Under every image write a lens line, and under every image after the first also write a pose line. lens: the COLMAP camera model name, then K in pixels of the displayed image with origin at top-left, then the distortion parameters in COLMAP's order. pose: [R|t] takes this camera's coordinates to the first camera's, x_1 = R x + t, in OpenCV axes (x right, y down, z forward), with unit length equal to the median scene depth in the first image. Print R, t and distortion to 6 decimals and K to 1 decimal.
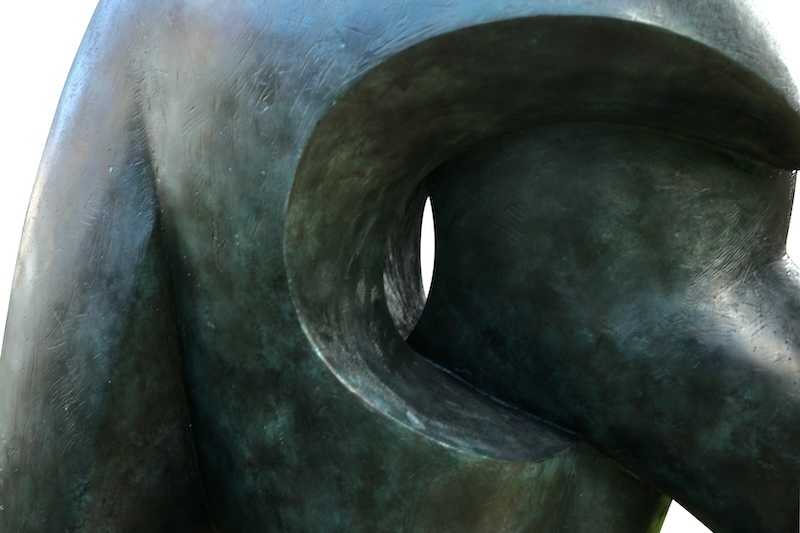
lens RADIAL K [[1500.8, 0, 400.0], [0, 1500.8, 266.5], [0, 0, 1]] dist [0.119582, 0.039593]
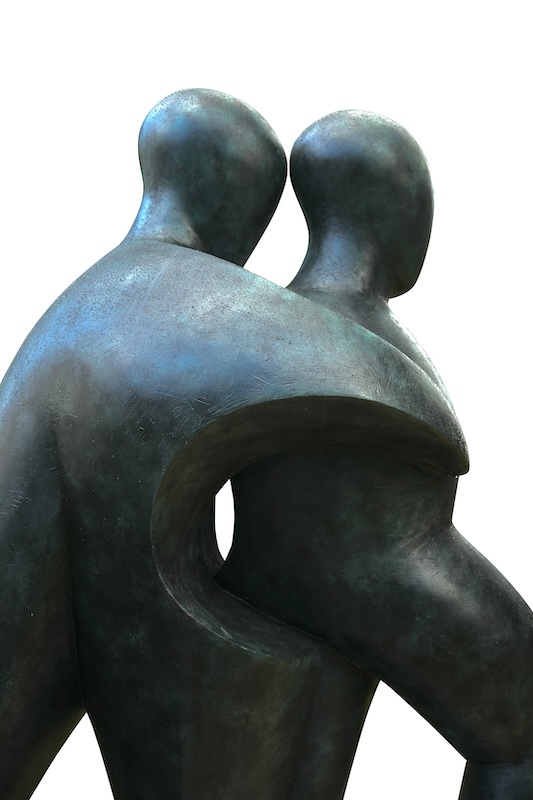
lens RADIAL K [[1401.8, 0, 279.3], [0, 1401.8, 412.1], [0, 0, 1]] dist [0.098400, -0.127831]
pose [[0.993055, 0.016349, 0.116512, -0.108904], [-0.012071, 0.999230, -0.037326, -0.075702], [-0.117033, 0.035661, 0.992488, -0.491226]]
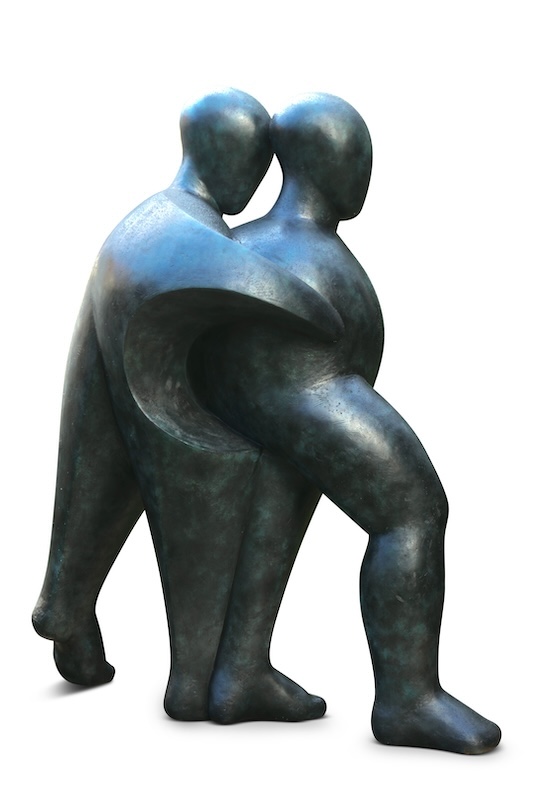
lens RADIAL K [[1401.8, 0, 279.3], [0, 1401.8, 412.1], [0, 0, 1]] dist [0.098400, -0.127831]
pose [[0.932548, 0.045313, -0.358192, 1.020879], [-0.030321, 0.998417, 0.047362, -0.054929], [0.359771, -0.033307, 0.932446, -1.185855]]
